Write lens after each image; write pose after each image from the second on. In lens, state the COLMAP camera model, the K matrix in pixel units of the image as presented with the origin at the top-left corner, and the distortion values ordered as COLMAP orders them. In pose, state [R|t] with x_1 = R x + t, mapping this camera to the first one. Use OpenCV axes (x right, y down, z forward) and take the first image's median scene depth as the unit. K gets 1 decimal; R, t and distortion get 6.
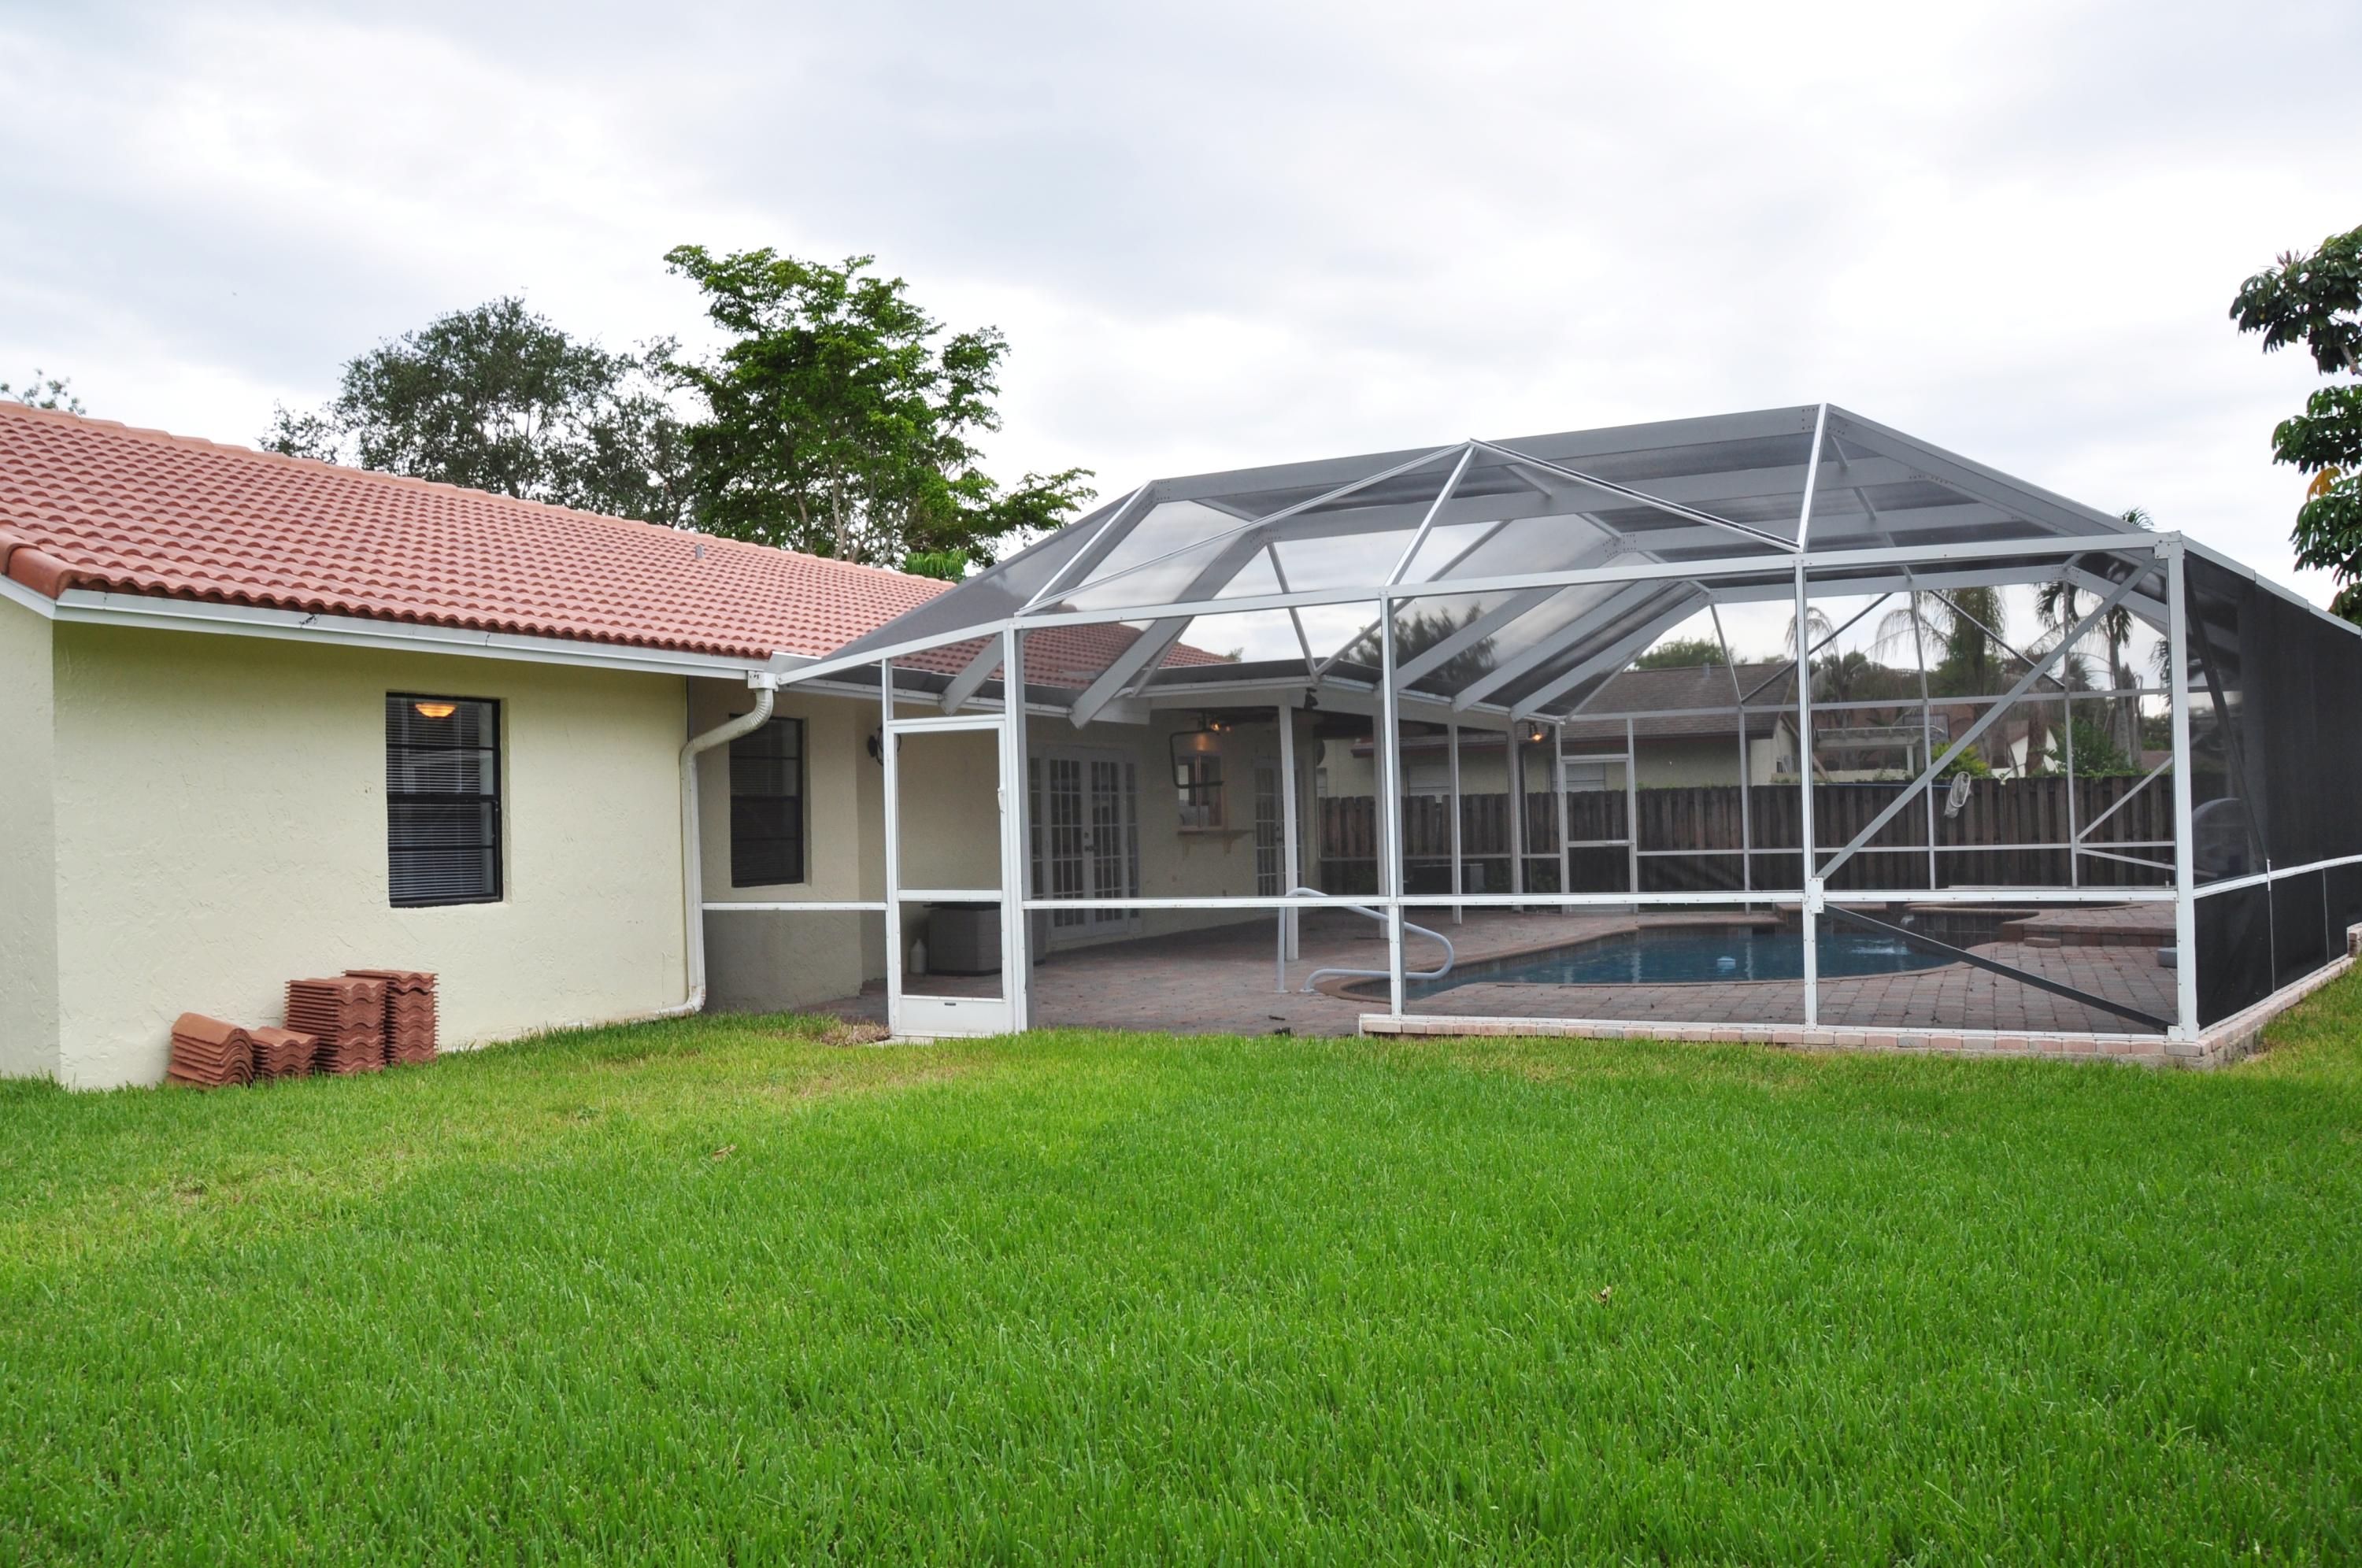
lens RADIAL K [[1836.7, 0, 1181.0], [0, 1836.7, 784.0], [0, 0, 1]] dist [-0.178238, 0.135625]
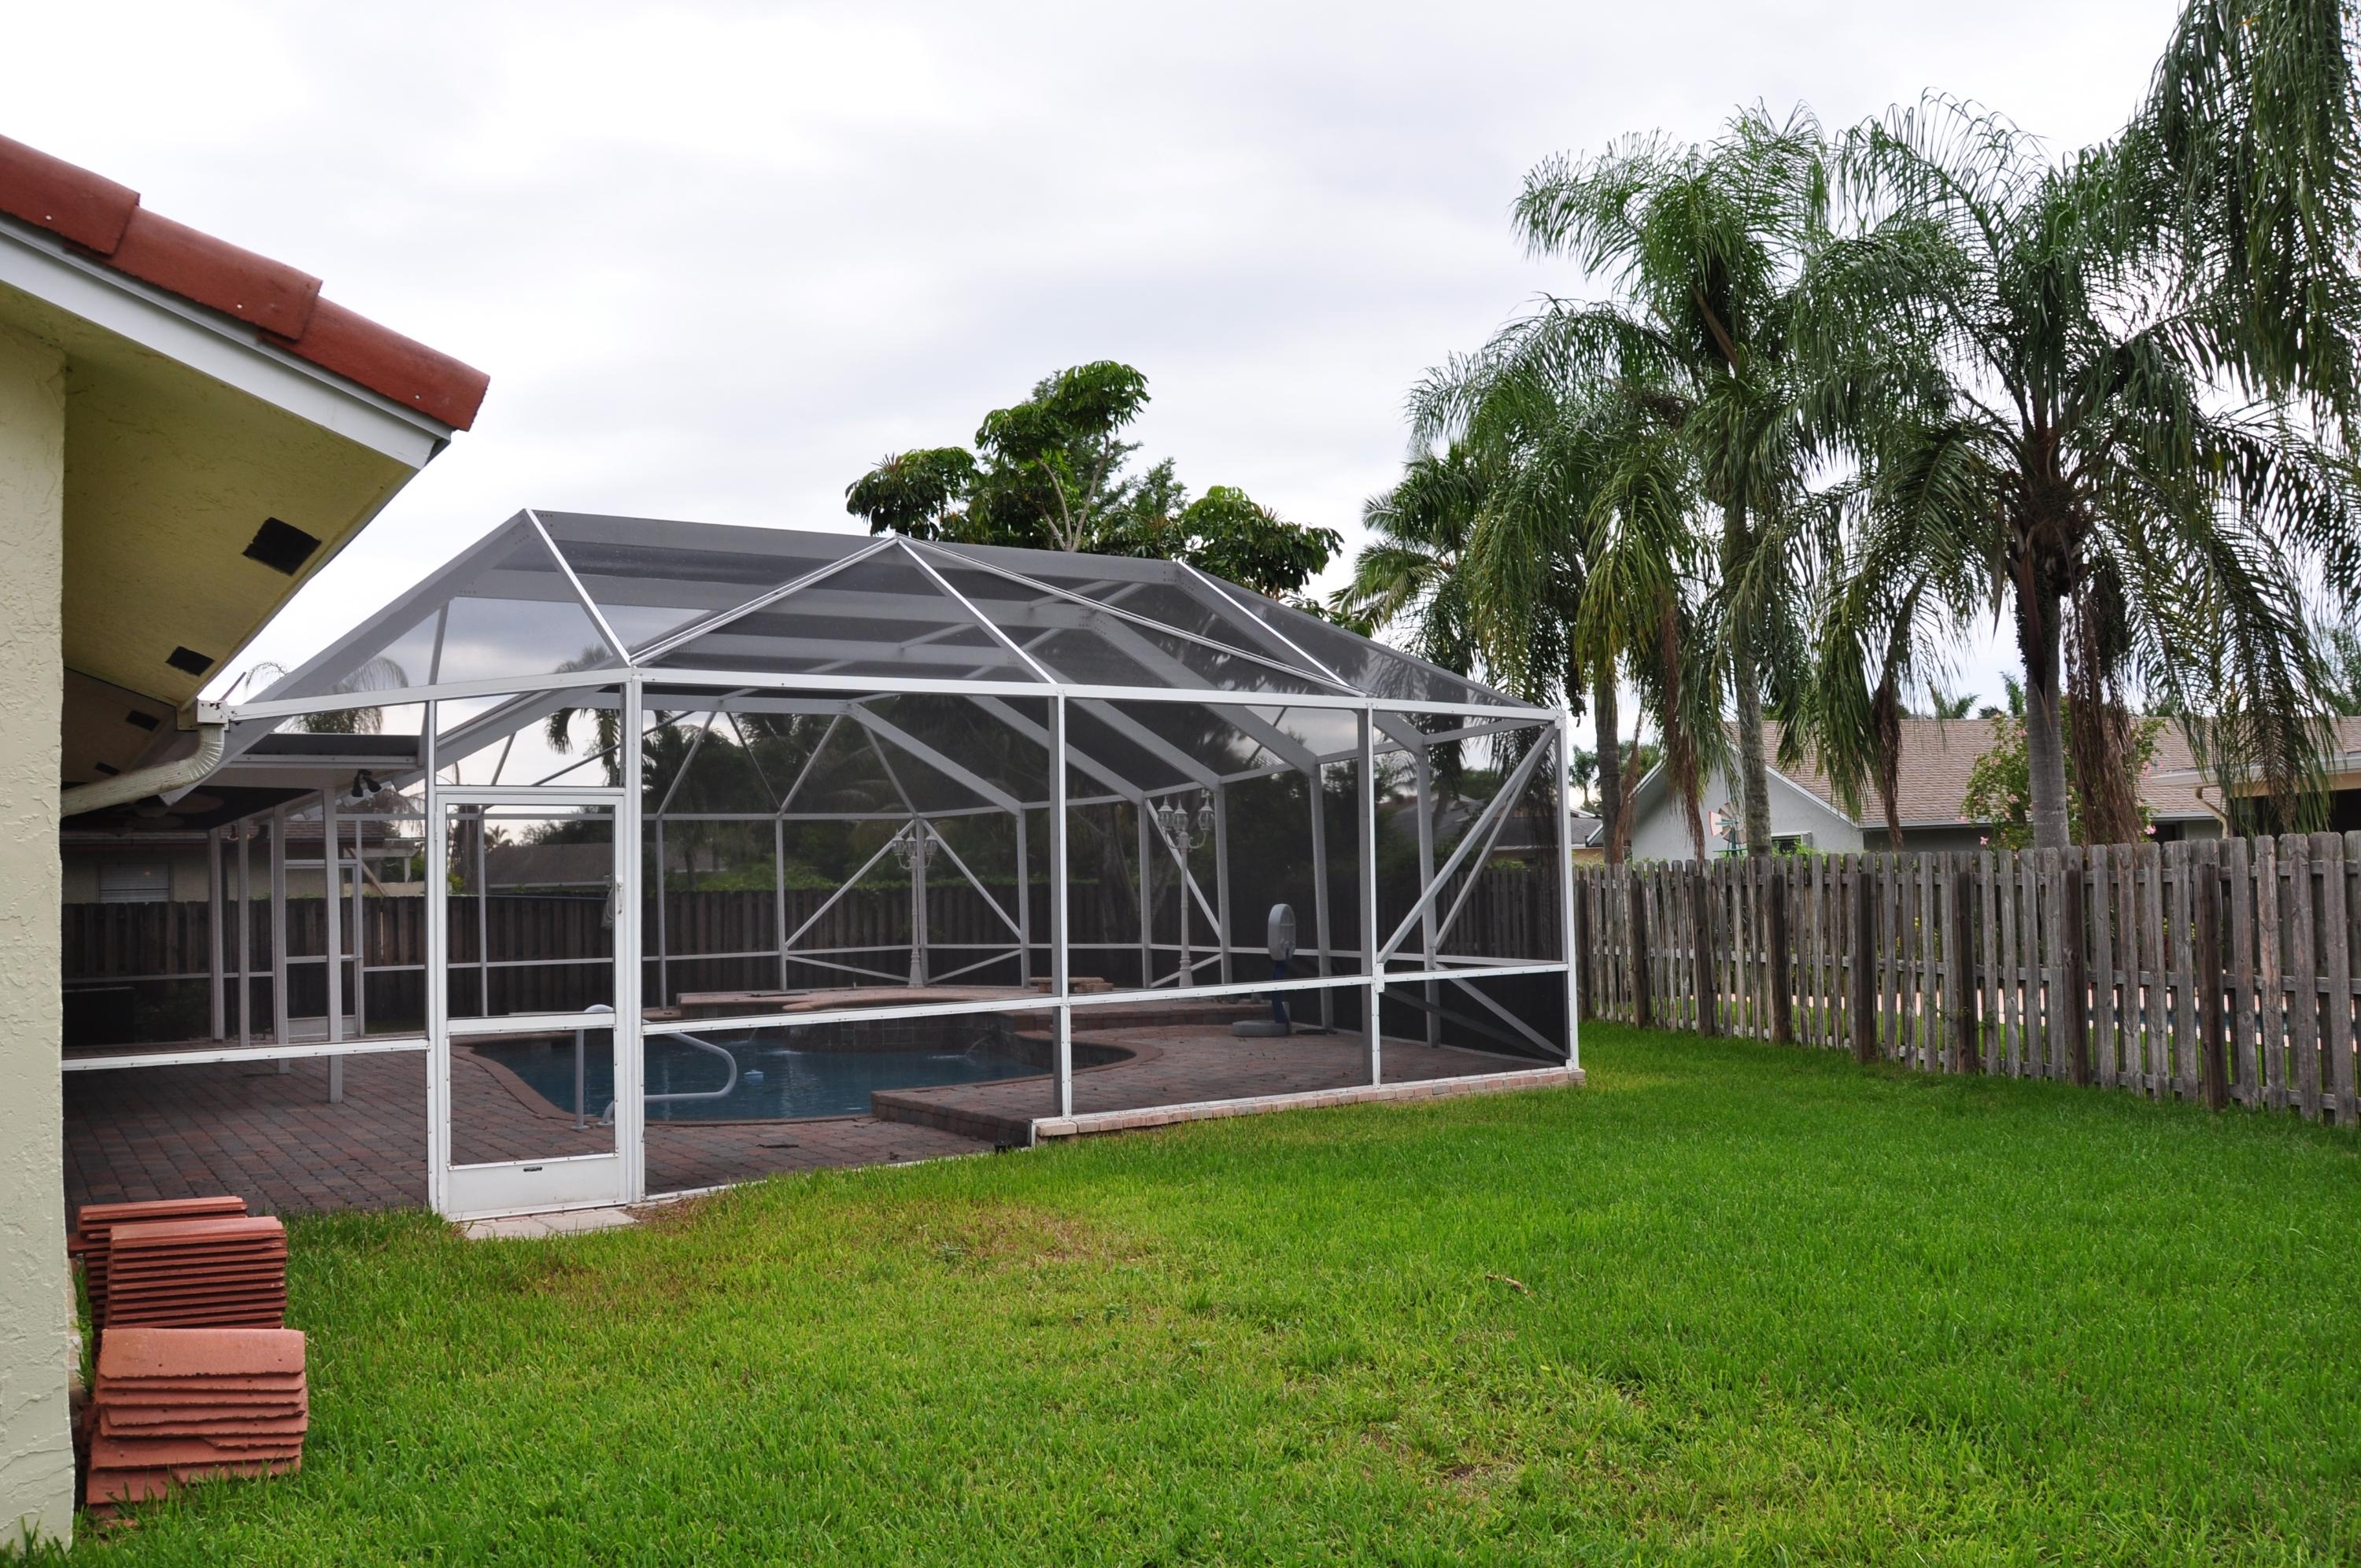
lens RADIAL K [[1835.8, 0, 1180.5], [0, 1835.8, 784.0], [0, 0, 1]] dist [-0.178238, 0.135625]
pose [[0.514721, 0.057001, 0.855461, -0.633604], [0.000905, 0.997751, -0.067027, 0.011837], [-0.857357, 0.035274, 0.513512, 0.391008]]
